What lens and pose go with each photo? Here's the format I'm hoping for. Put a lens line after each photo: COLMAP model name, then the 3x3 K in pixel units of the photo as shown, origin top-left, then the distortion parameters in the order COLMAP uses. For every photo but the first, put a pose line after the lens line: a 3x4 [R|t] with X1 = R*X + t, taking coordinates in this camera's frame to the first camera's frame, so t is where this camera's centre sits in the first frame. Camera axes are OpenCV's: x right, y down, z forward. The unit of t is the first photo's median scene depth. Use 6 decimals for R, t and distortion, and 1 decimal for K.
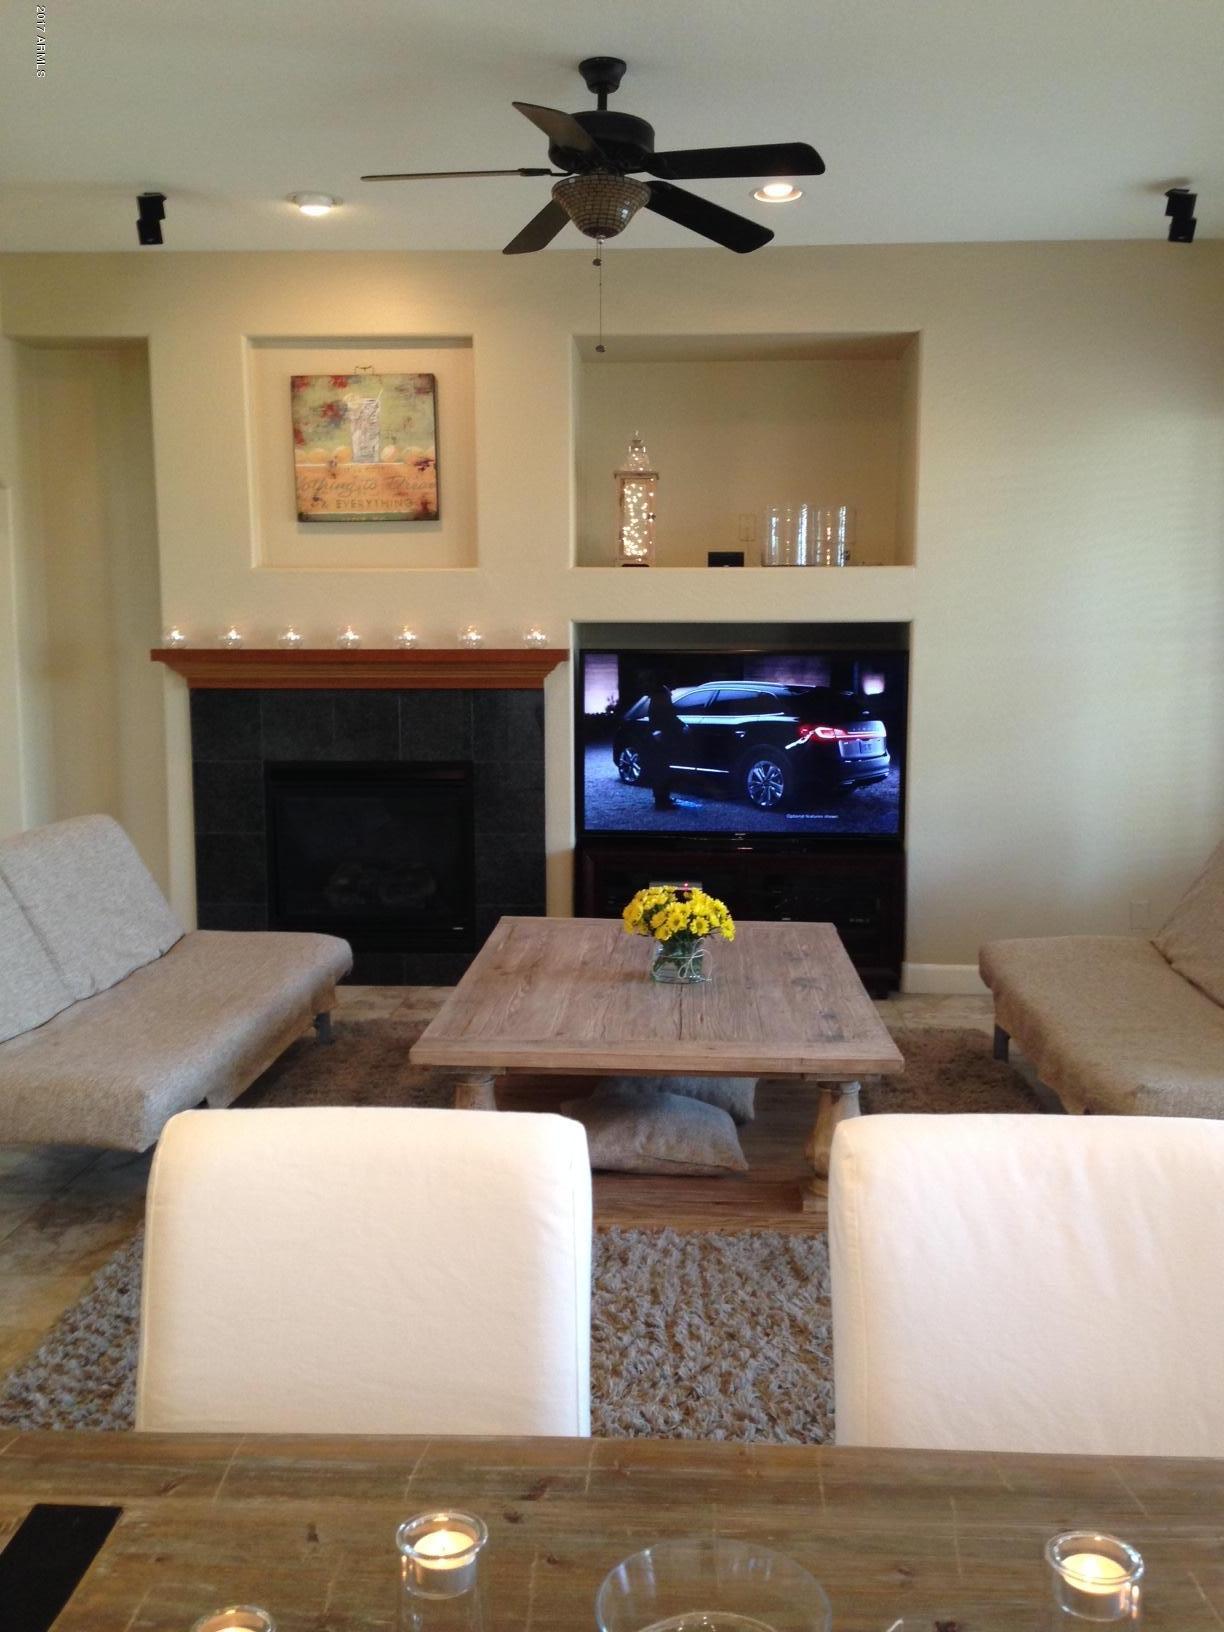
lens RADIAL K [[1543.3, 0, 612.0], [0, 1543.3, 816.0], [0, 0, 1]] dist [-0.010970, 0.128147]
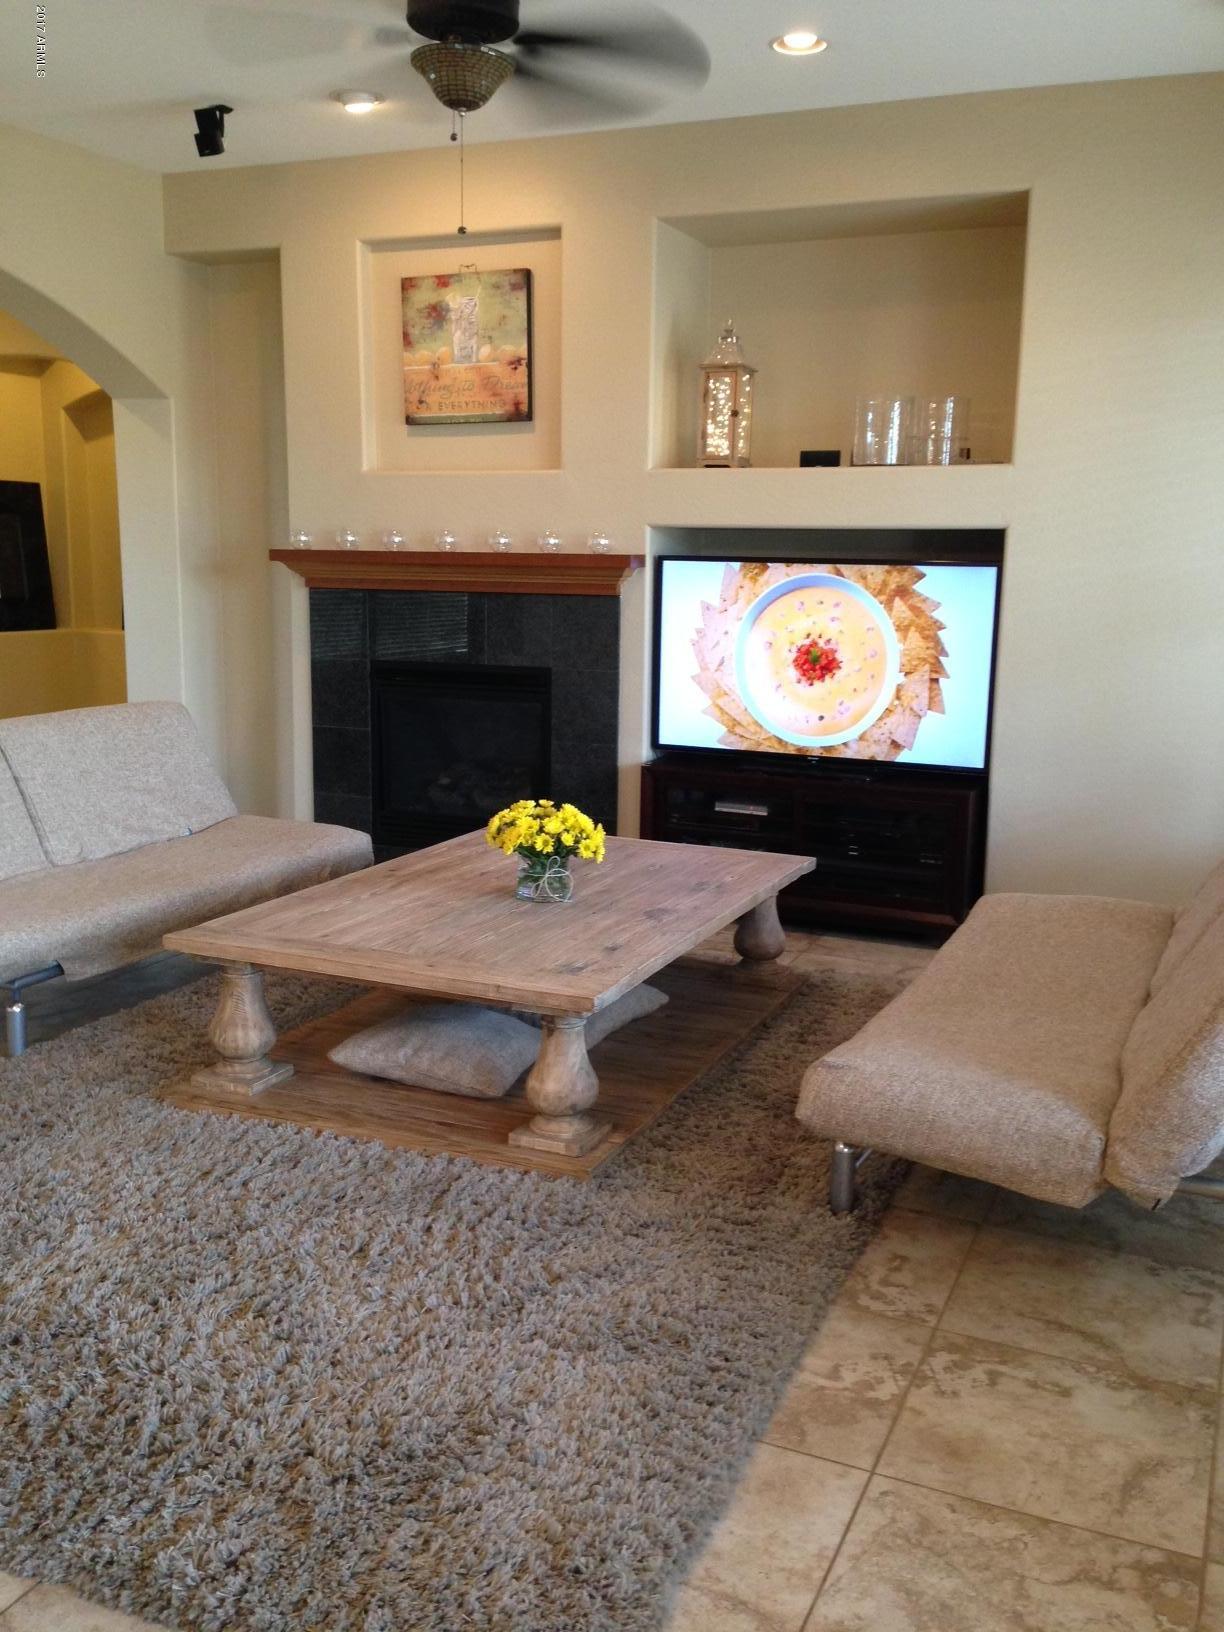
lens RADIAL K [[1538.8, 0, 609.7], [0, 1538.8, 839.9], [0, 0, 1]] dist [0.010166, -0.003077]
pose [[0.932230, 0.079376, -0.353053, 0.305250], [-0.054056, 0.995245, 0.081027, -0.007674], [0.357806, -0.056451, 0.932088, 0.086047]]
